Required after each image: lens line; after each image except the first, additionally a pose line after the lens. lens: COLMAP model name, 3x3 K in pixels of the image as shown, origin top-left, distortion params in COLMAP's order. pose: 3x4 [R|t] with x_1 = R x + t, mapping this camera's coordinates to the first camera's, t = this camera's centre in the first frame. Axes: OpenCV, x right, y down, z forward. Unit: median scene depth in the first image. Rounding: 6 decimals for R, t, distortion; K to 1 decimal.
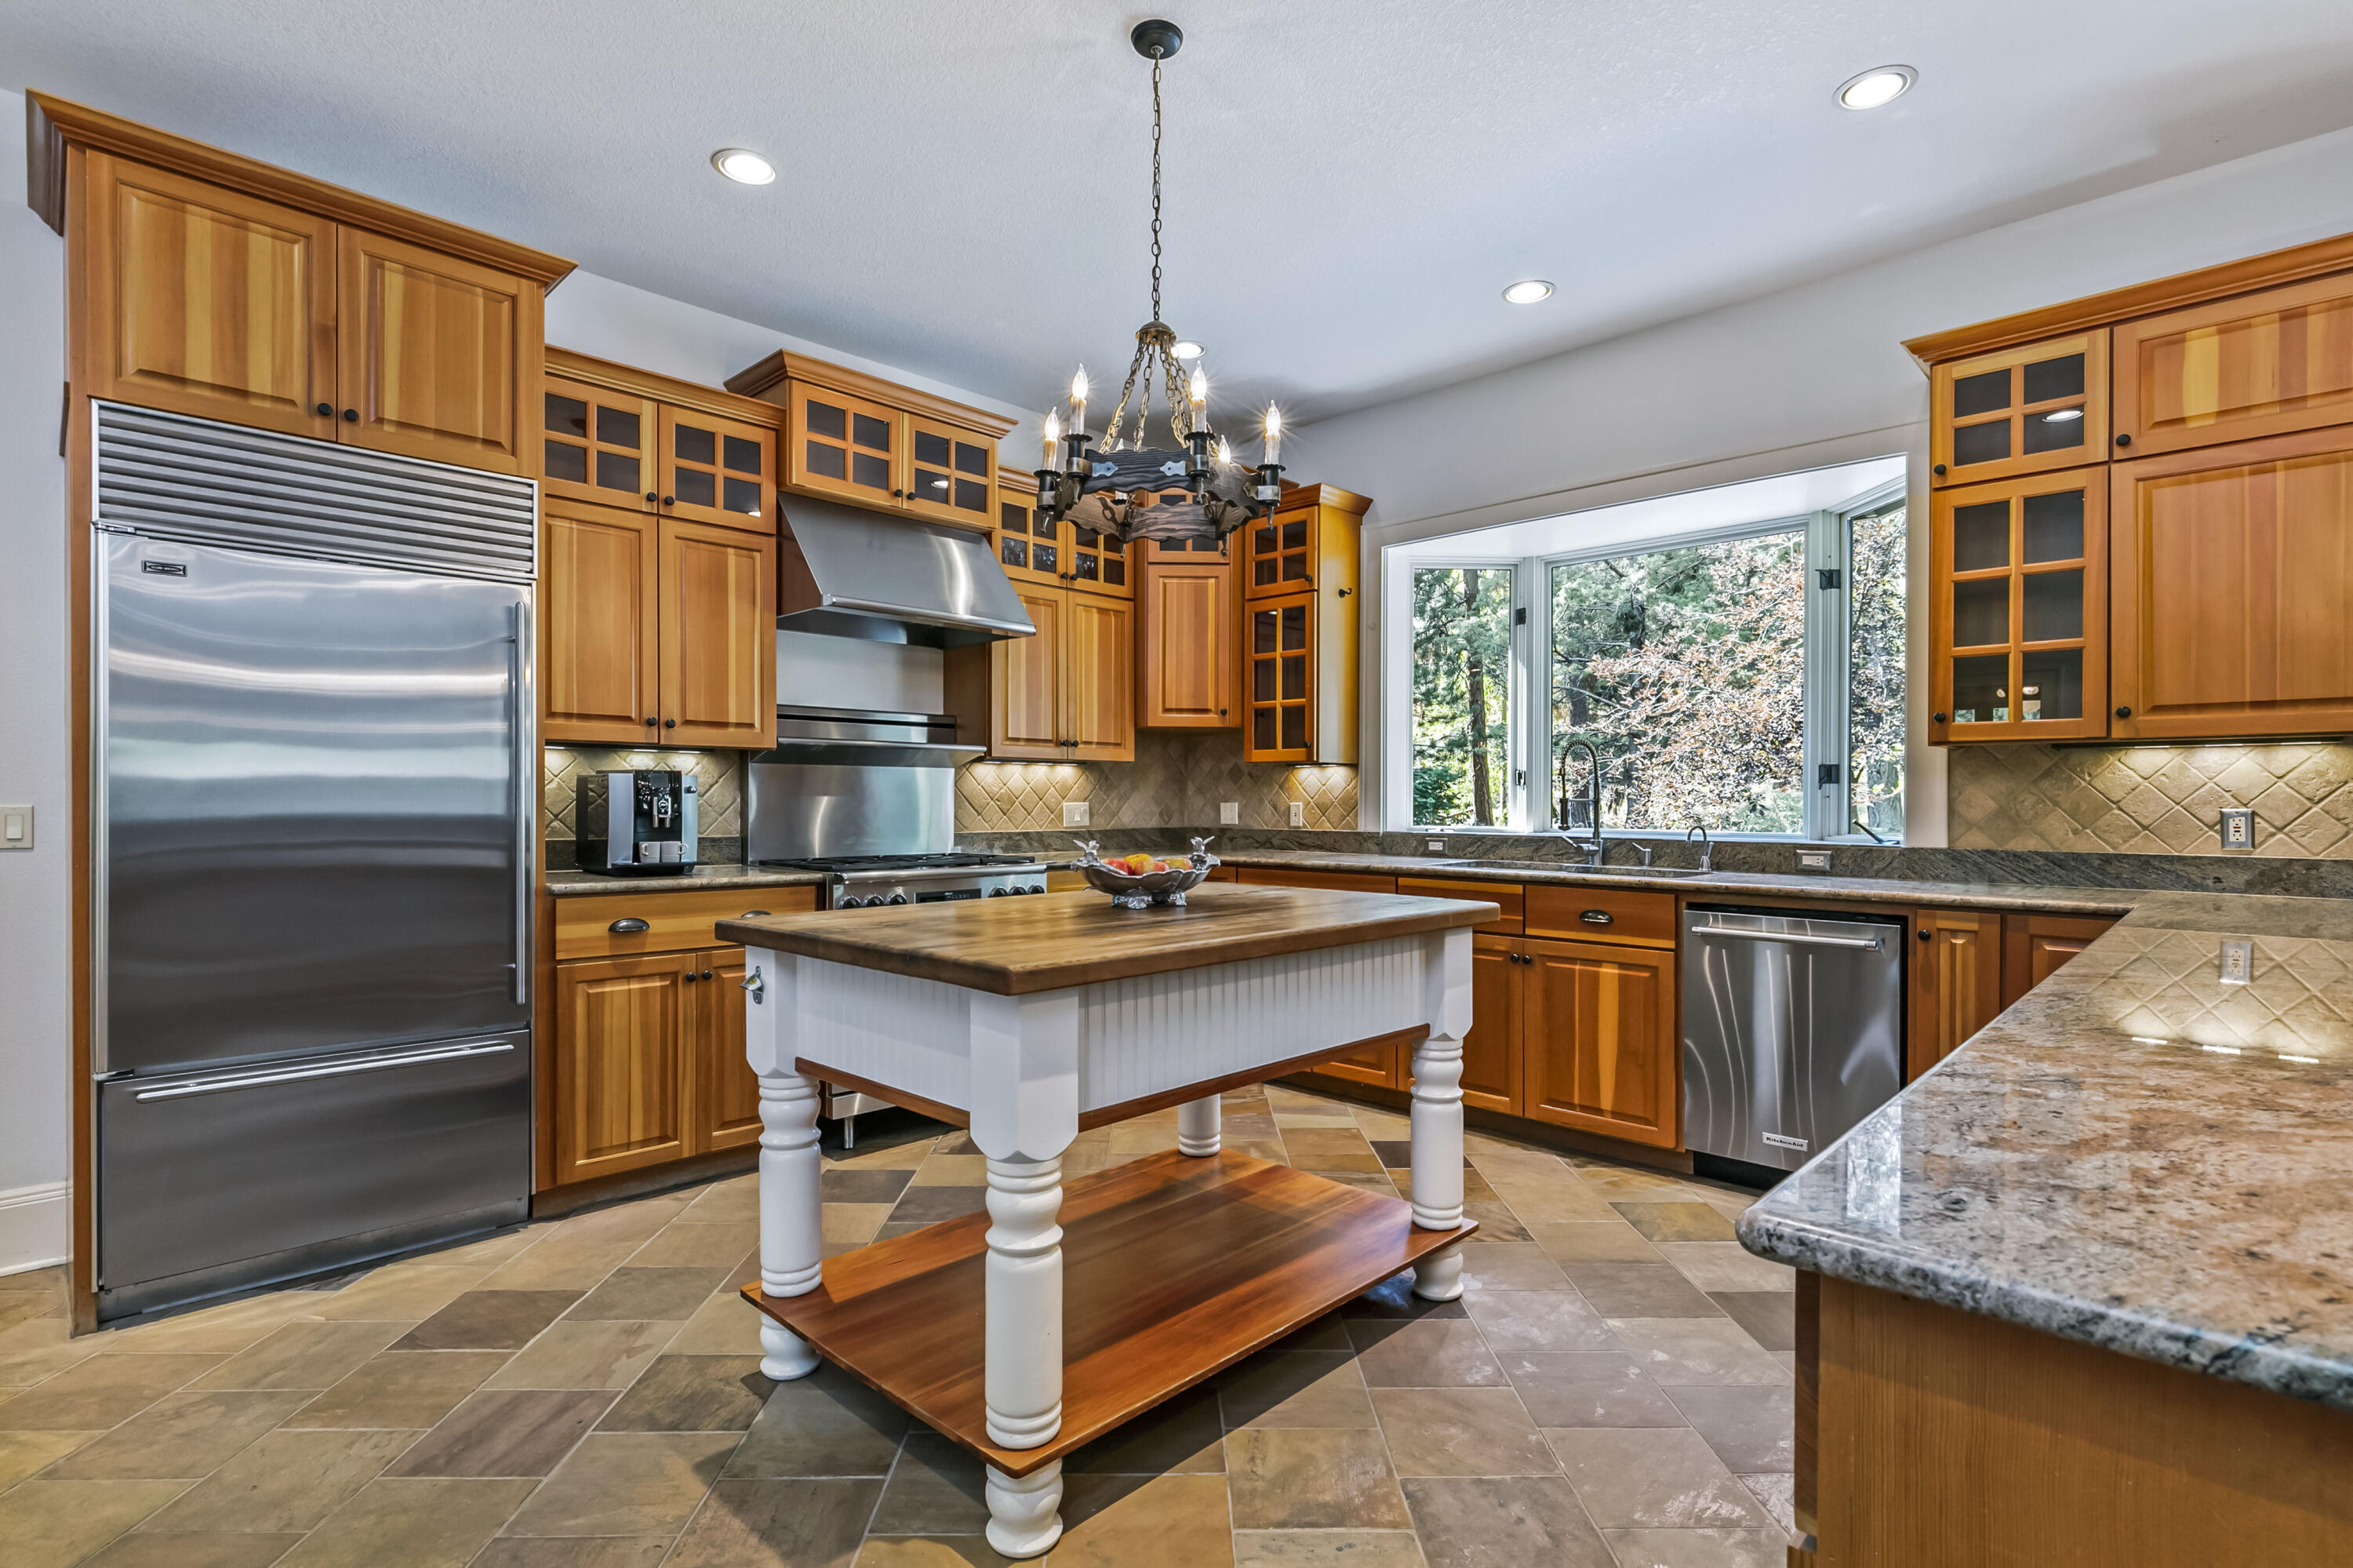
lens RADIAL K [[1129.5, 0, 1179.2], [0, 1129.5, 803.7], [0, 0, 1]] dist [0.001860, -0.000358]
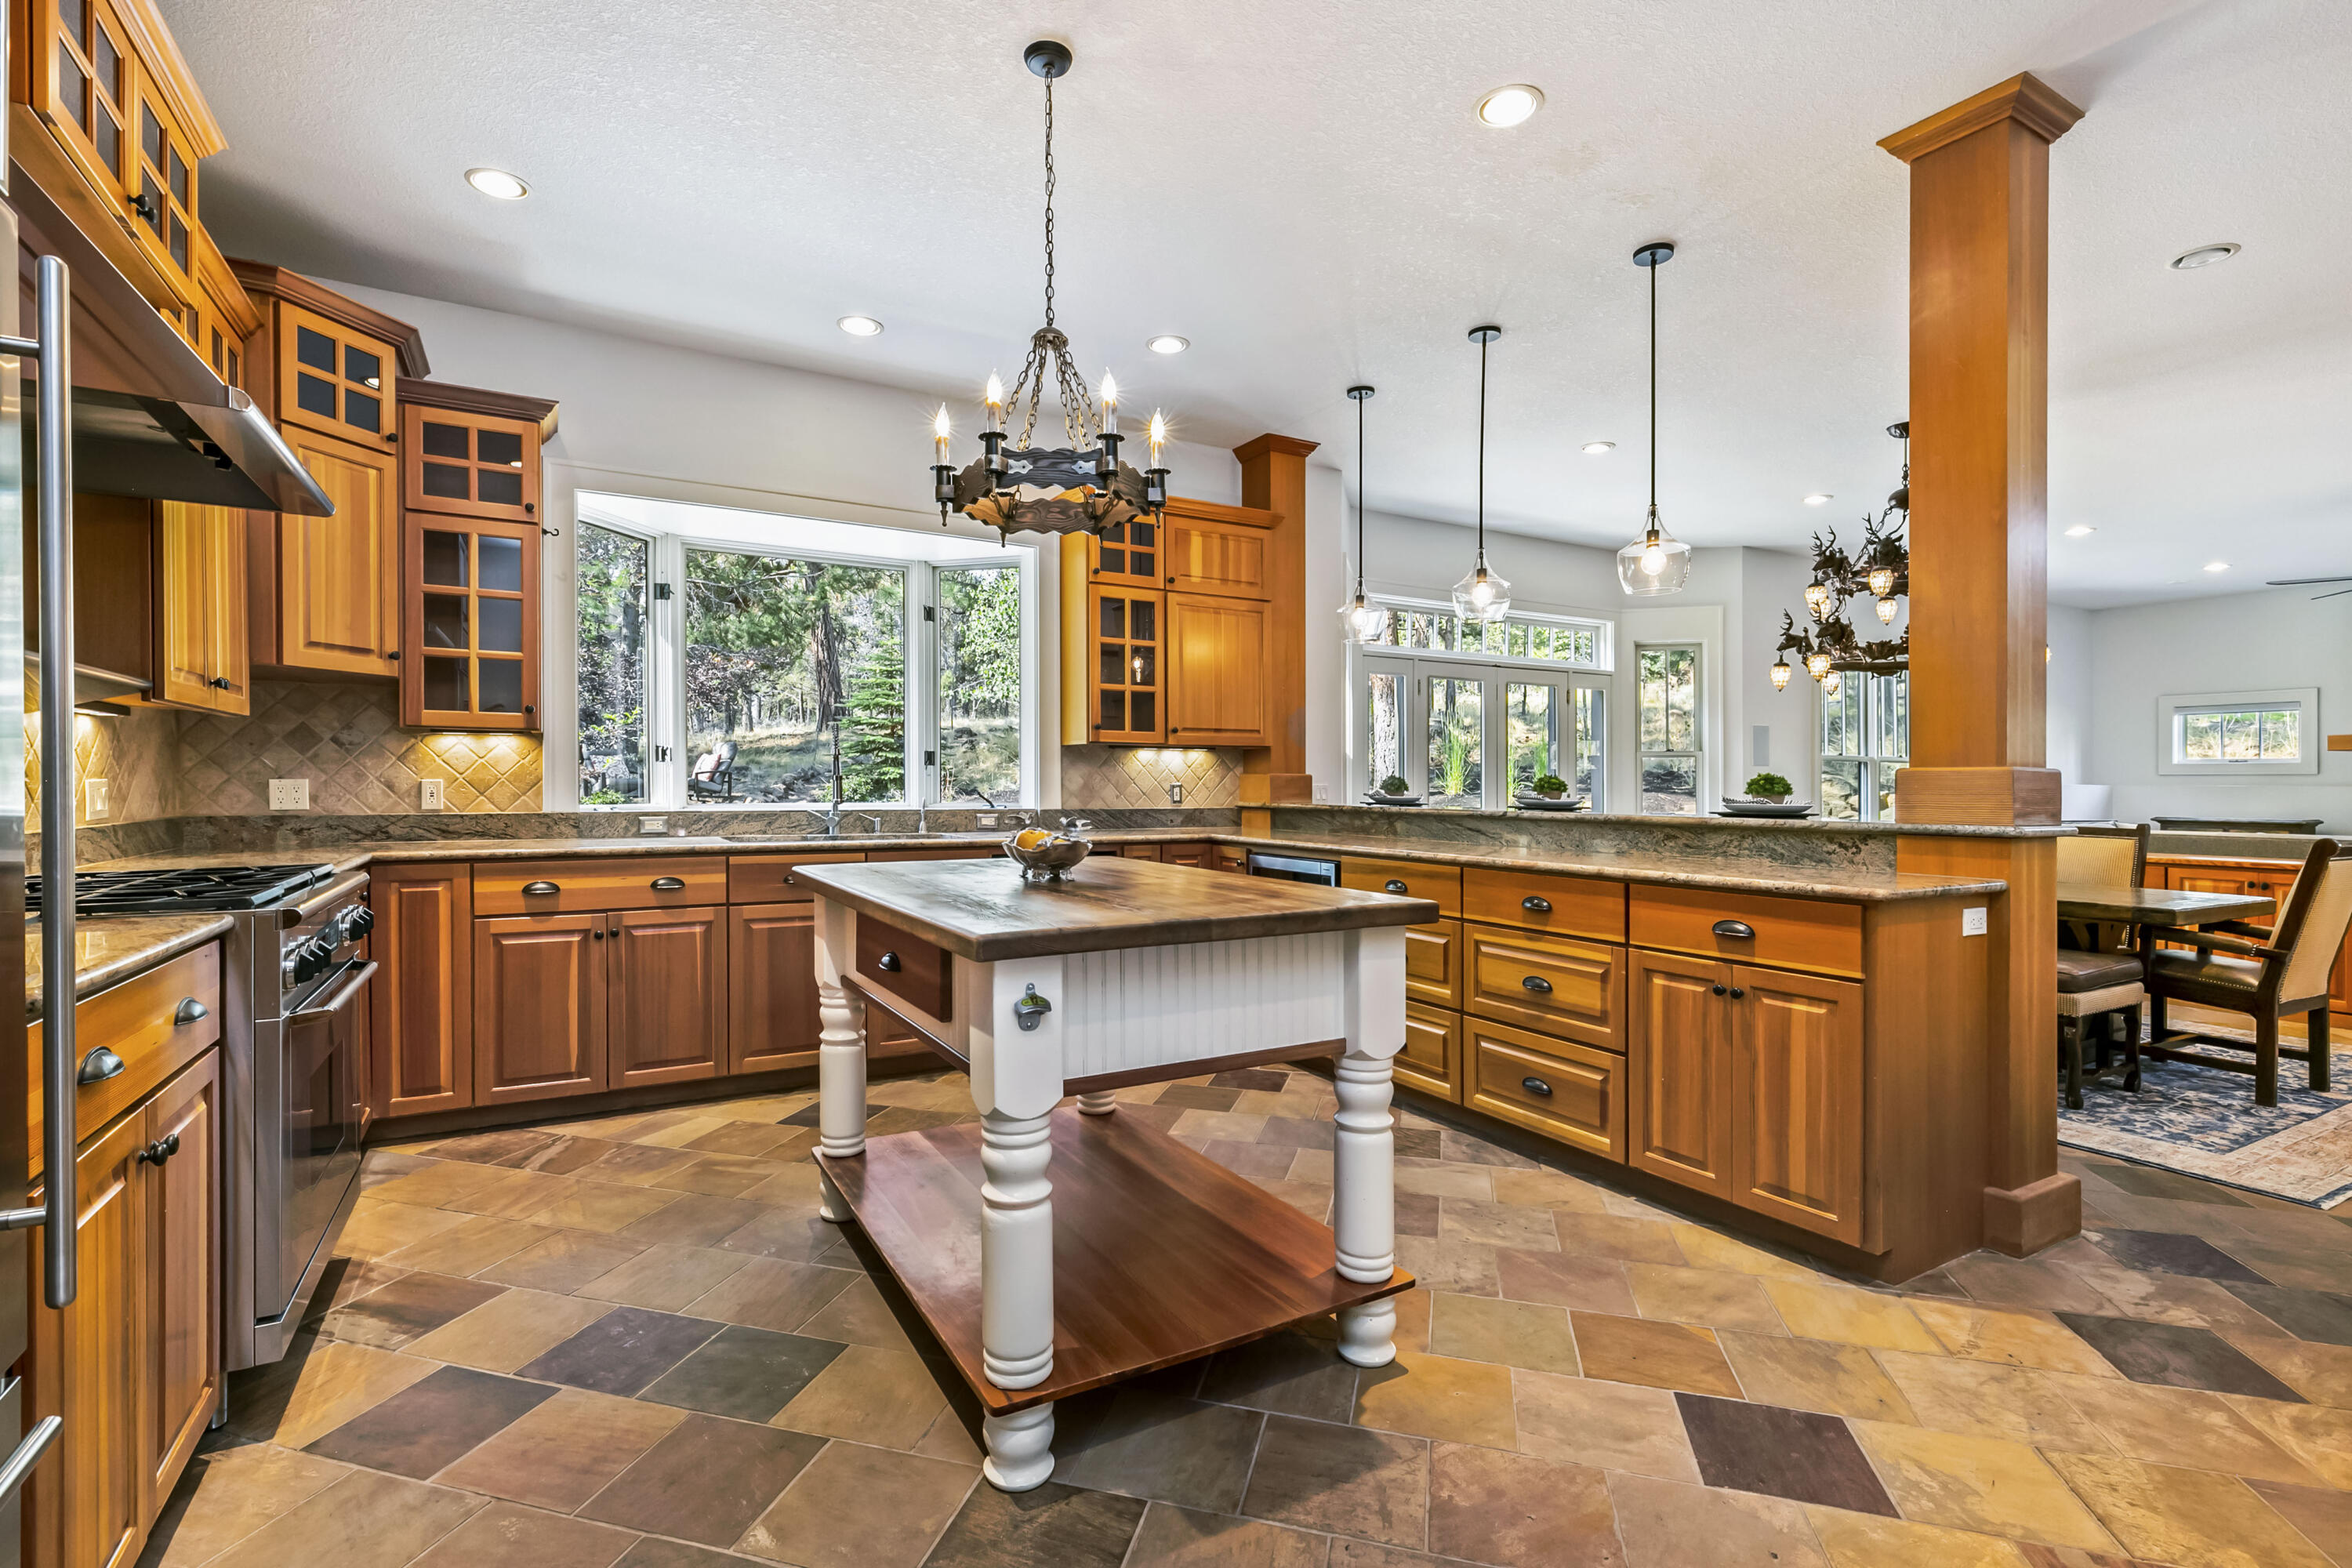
lens RADIAL K [[1076.1, 0, 1182.5], [0, 1076.1, 780.0], [0, 0, 1]] dist [0.004267, 0.000218]
pose [[0.266478, -0.002159, 0.963839, -0.654601], [-0.002249, 0.999993, 0.002861, -0.004933], [-0.963838, -0.002930, 0.266472, 0.415566]]
